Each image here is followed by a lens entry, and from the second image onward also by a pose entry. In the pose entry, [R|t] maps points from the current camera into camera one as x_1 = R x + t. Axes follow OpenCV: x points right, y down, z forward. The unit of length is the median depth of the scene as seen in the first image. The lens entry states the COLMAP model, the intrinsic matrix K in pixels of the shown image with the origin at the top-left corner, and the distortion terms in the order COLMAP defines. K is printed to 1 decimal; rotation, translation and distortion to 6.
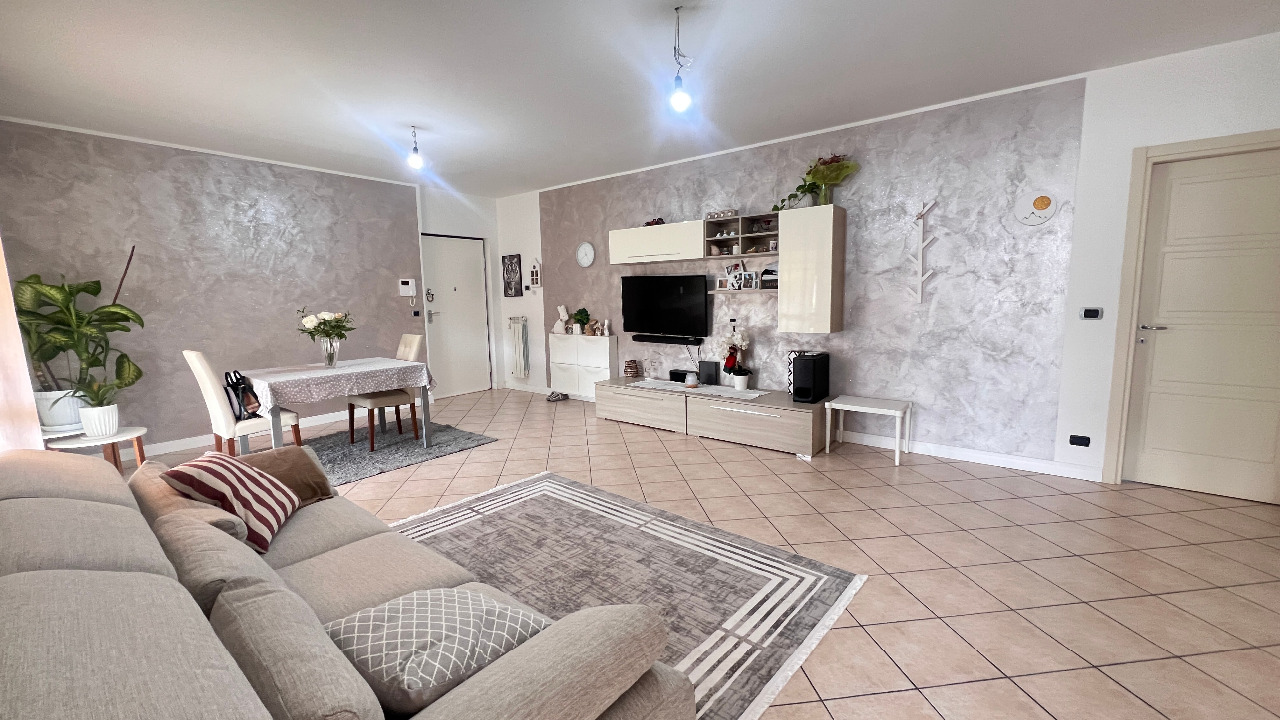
lens RADIAL K [[512.0, 0, 630.7], [0, 512.0, 360.9], [0, 0, 1]] dist [0.000019, 0.001203]
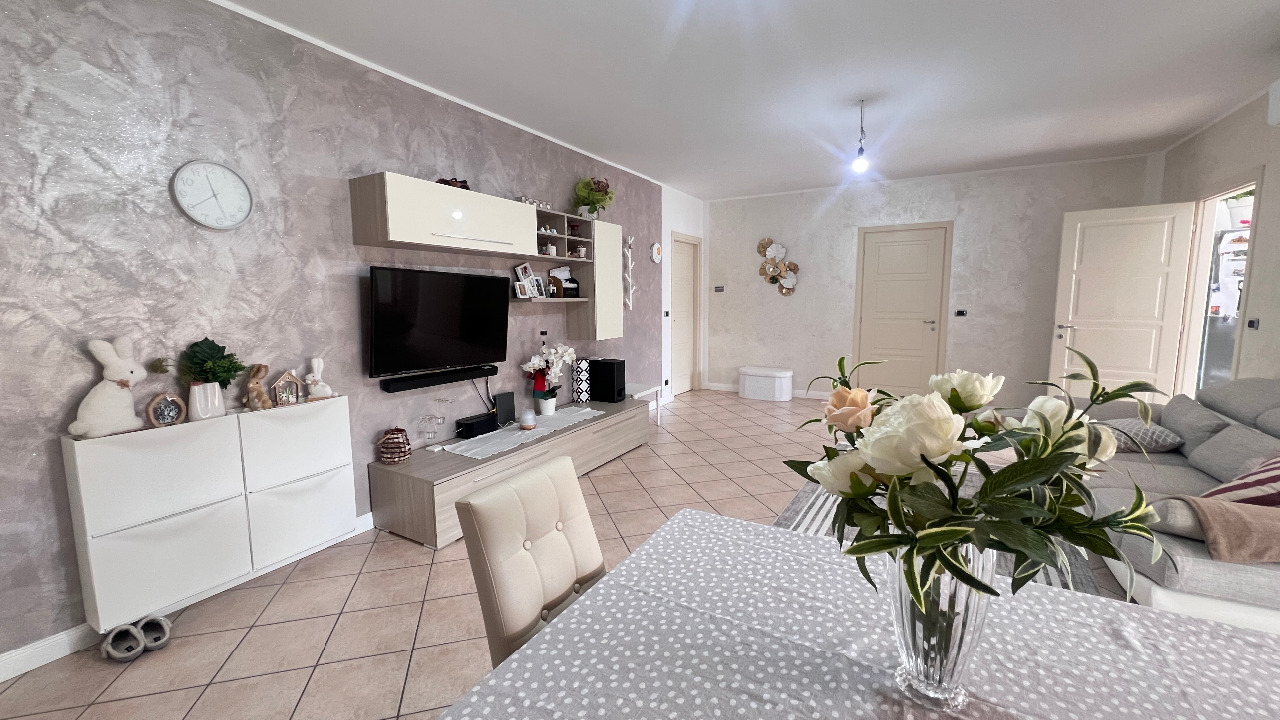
lens RADIAL K [[512.0, 0, 637.0], [0, 512.0, 361.0], [0, 0, 1]] dist [0.000019, 0.001203]
pose [[-0.167664, -0.101470, 0.980608, -0.653108], [0.138101, 0.982463, 0.125275, -0.121137], [-0.976123, 0.156427, -0.150711, 0.991969]]
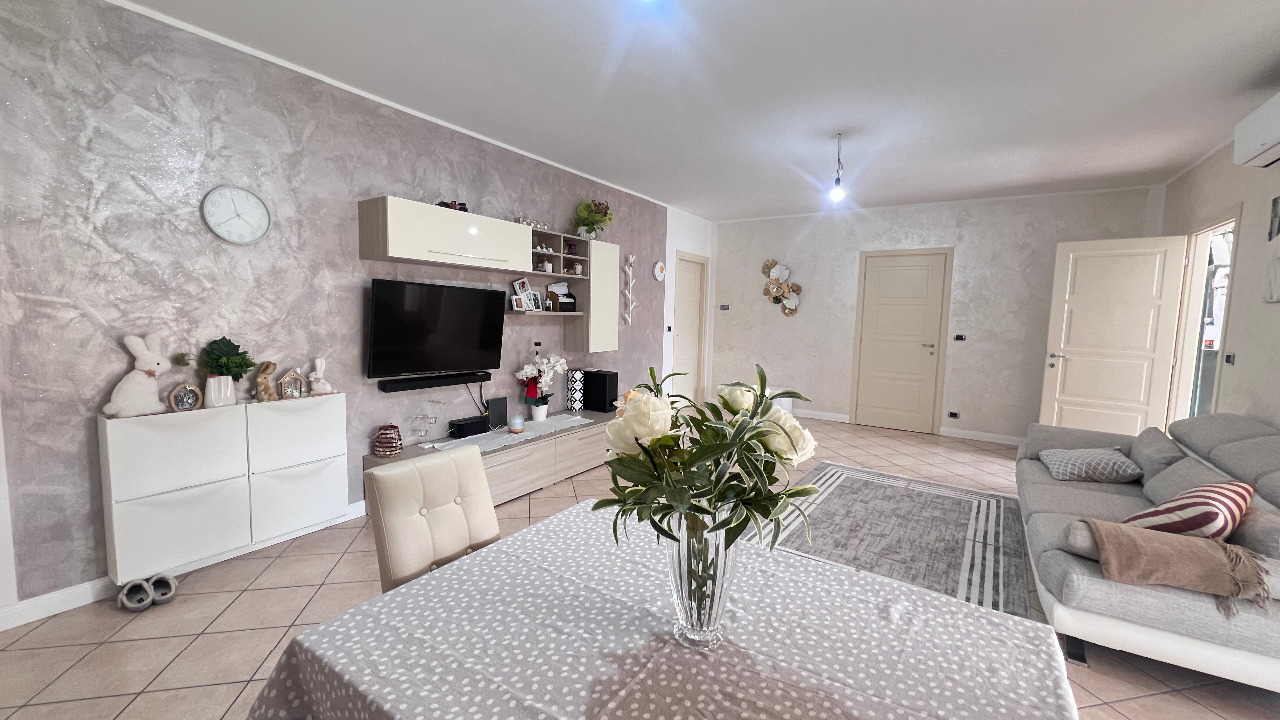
lens RADIAL K [[512.0, 0, 637.3], [0, 512.0, 361.4], [0, 0, 1]] dist [0.000019, 0.001203]
pose [[-0.104944, -0.080062, 0.991250, -0.711277], [0.106923, 0.990068, 0.091287, -0.114787], [-0.988713, 0.115568, -0.095341, 0.923858]]
